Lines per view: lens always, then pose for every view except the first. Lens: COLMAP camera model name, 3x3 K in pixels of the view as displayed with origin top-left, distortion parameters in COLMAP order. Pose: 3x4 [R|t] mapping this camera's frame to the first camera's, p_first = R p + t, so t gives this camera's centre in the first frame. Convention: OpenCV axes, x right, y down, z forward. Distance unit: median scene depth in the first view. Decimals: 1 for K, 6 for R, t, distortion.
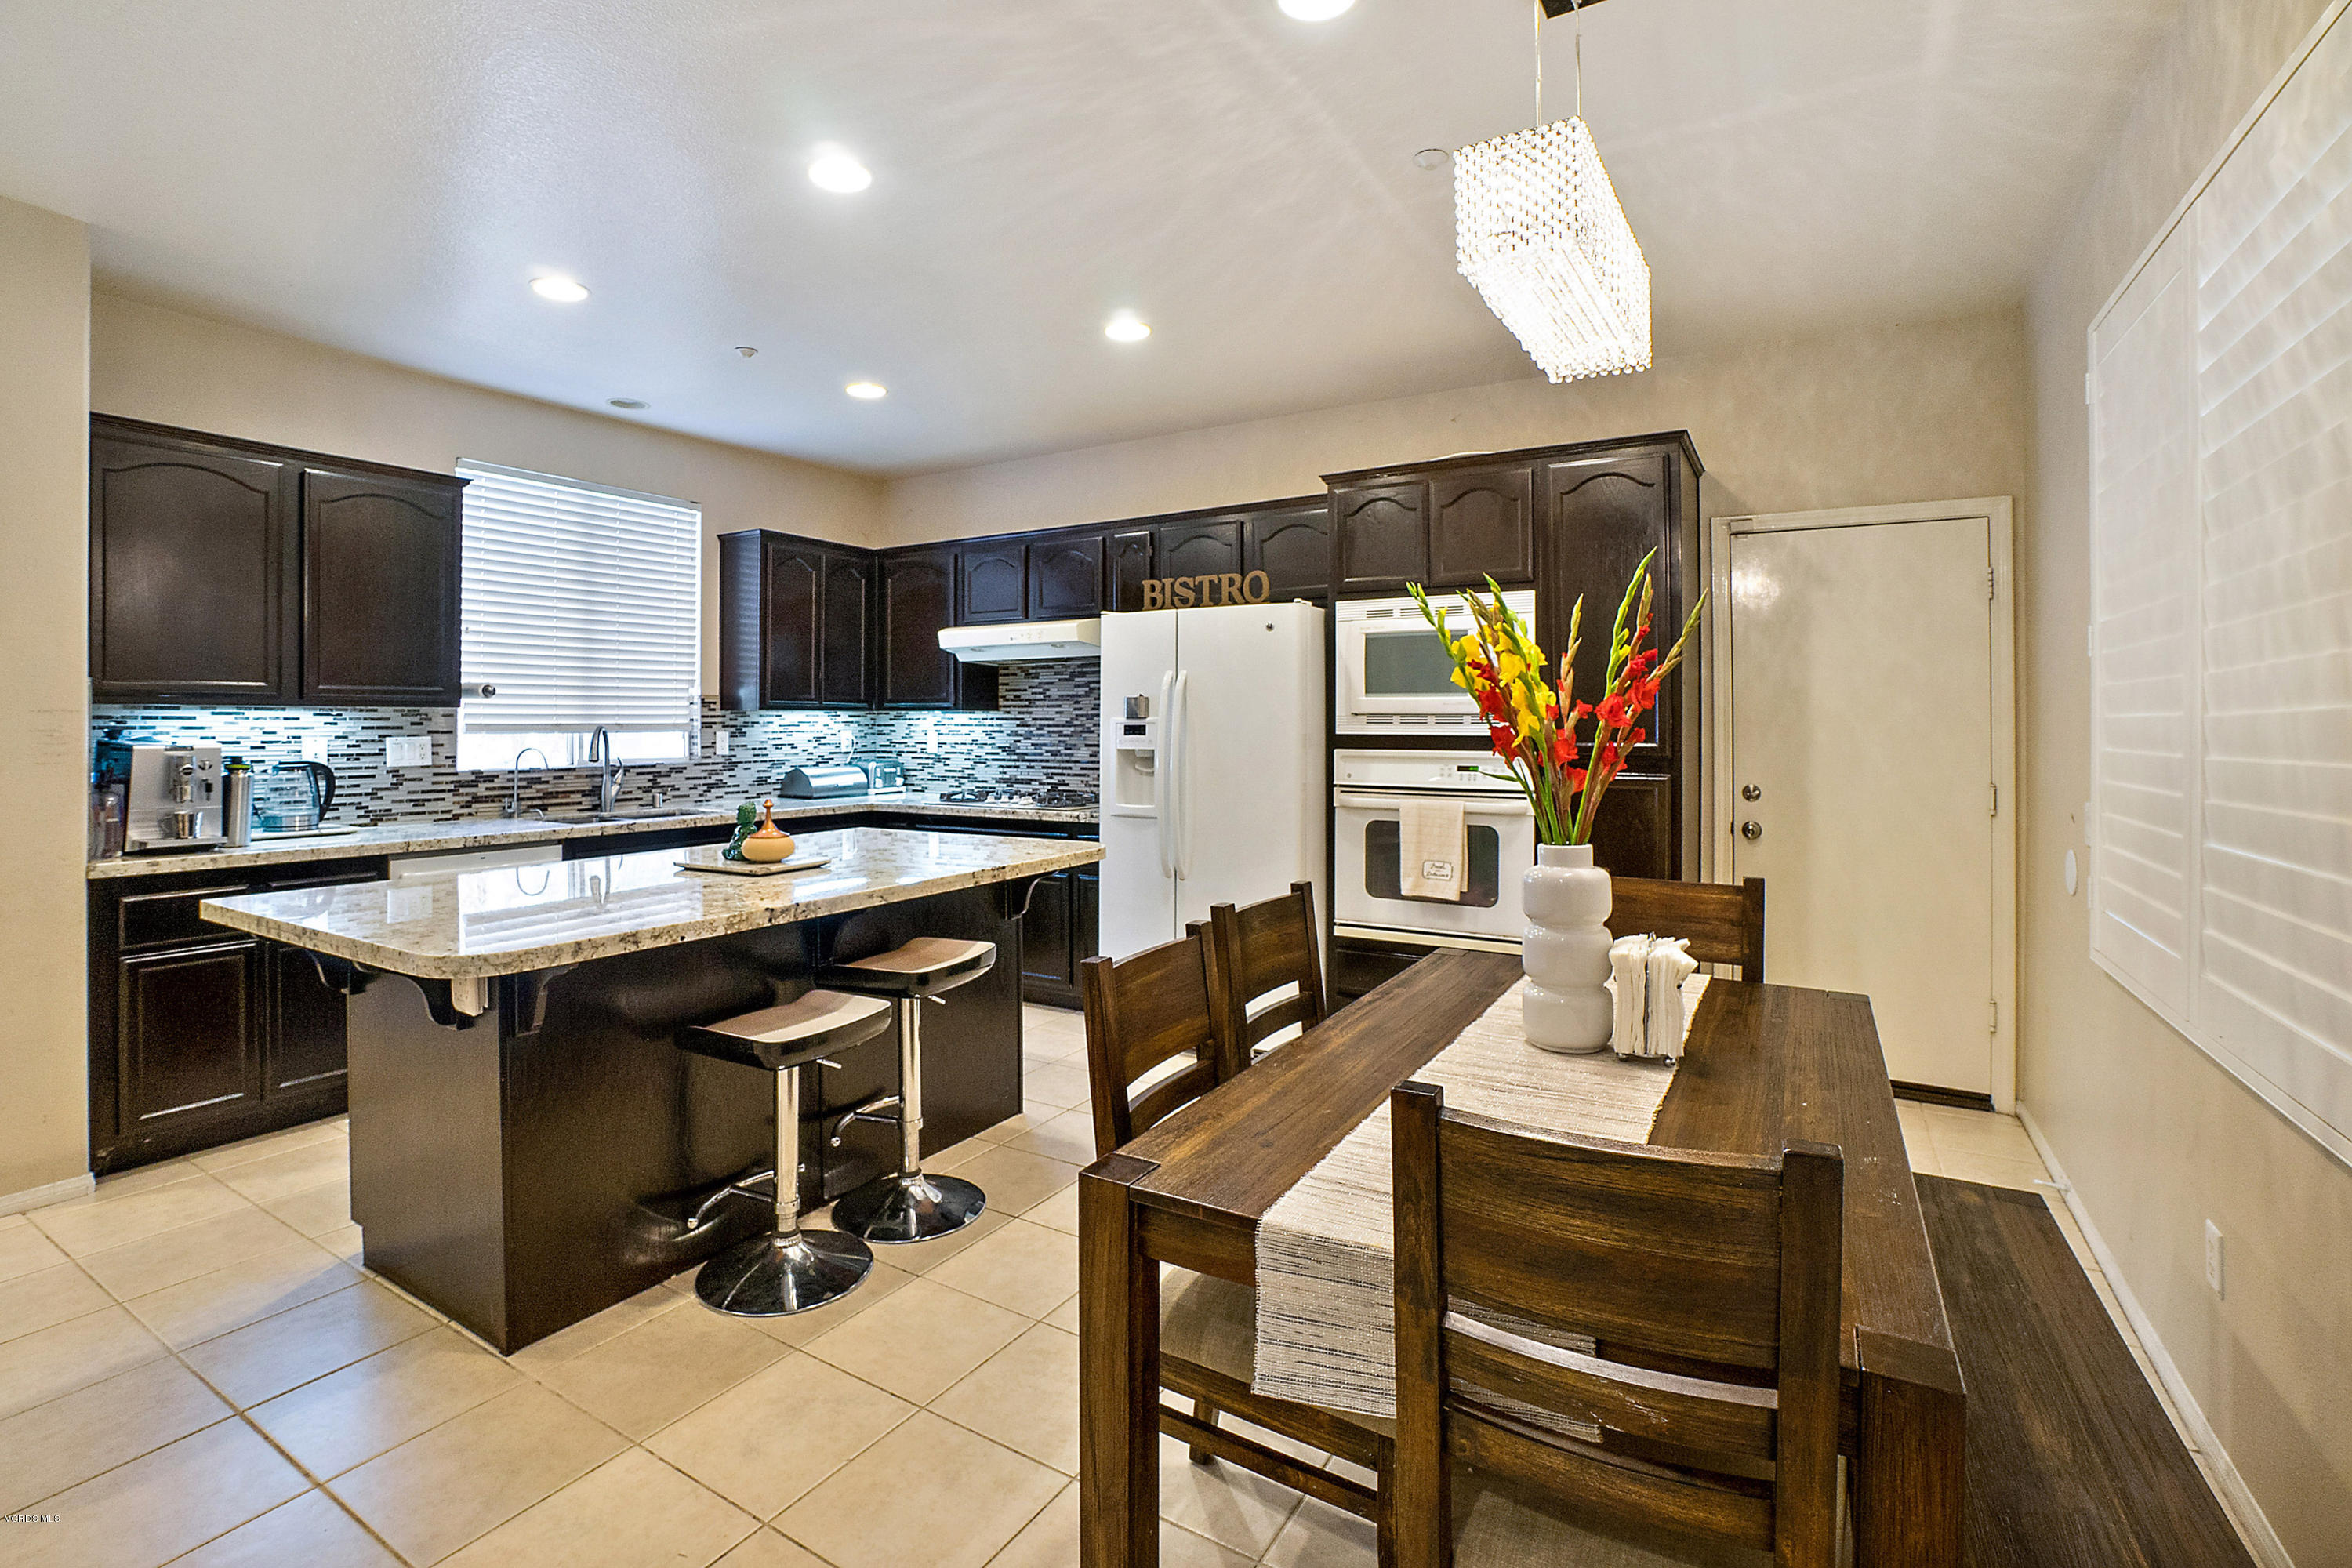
lens RADIAL K [[1052.1, 0, 1170.4], [0, 1052.1, 745.5], [0, 0, 1]] dist [-0.069959, 0.021163]
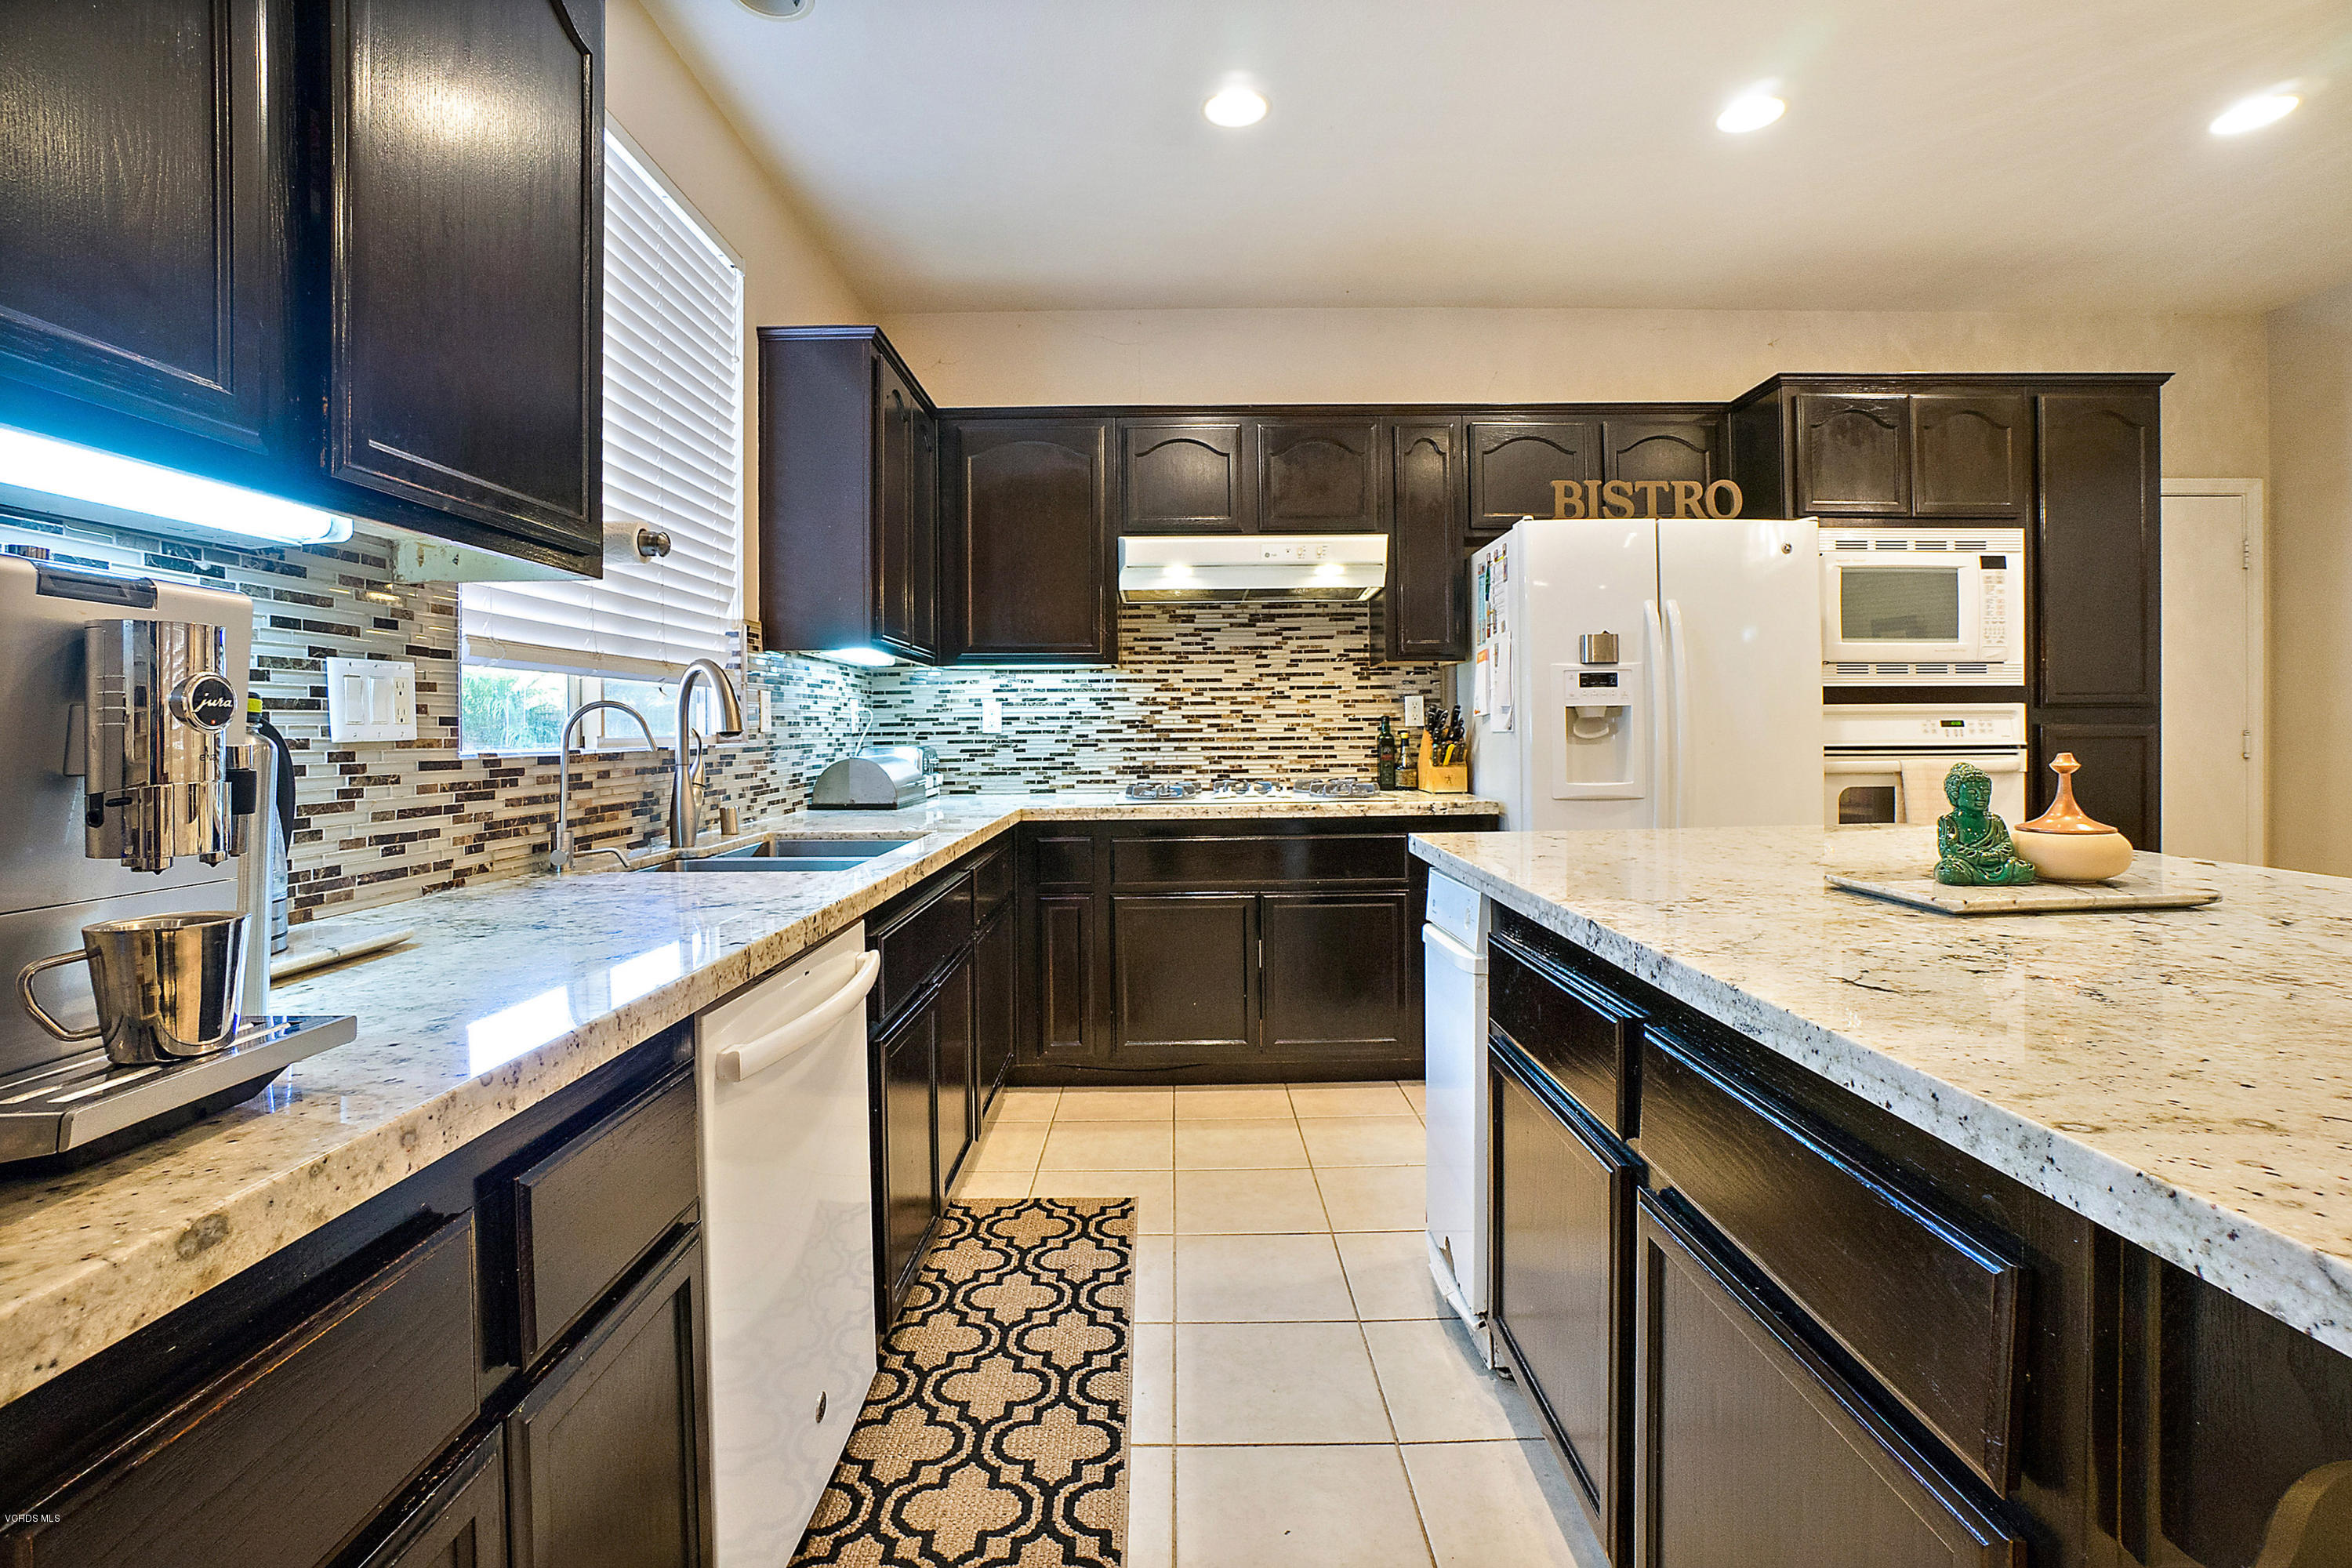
lens RADIAL K [[1052.1, 0, 1170.4], [0, 1052.1, 745.5], [0, 0, 1]] dist [-0.069959, 0.021163]
pose [[0.861646, -0.015994, 0.507258, -0.600265], [0.020343, 0.999788, -0.003031, 0.024601], [-0.507103, 0.012931, 0.861789, 0.485230]]
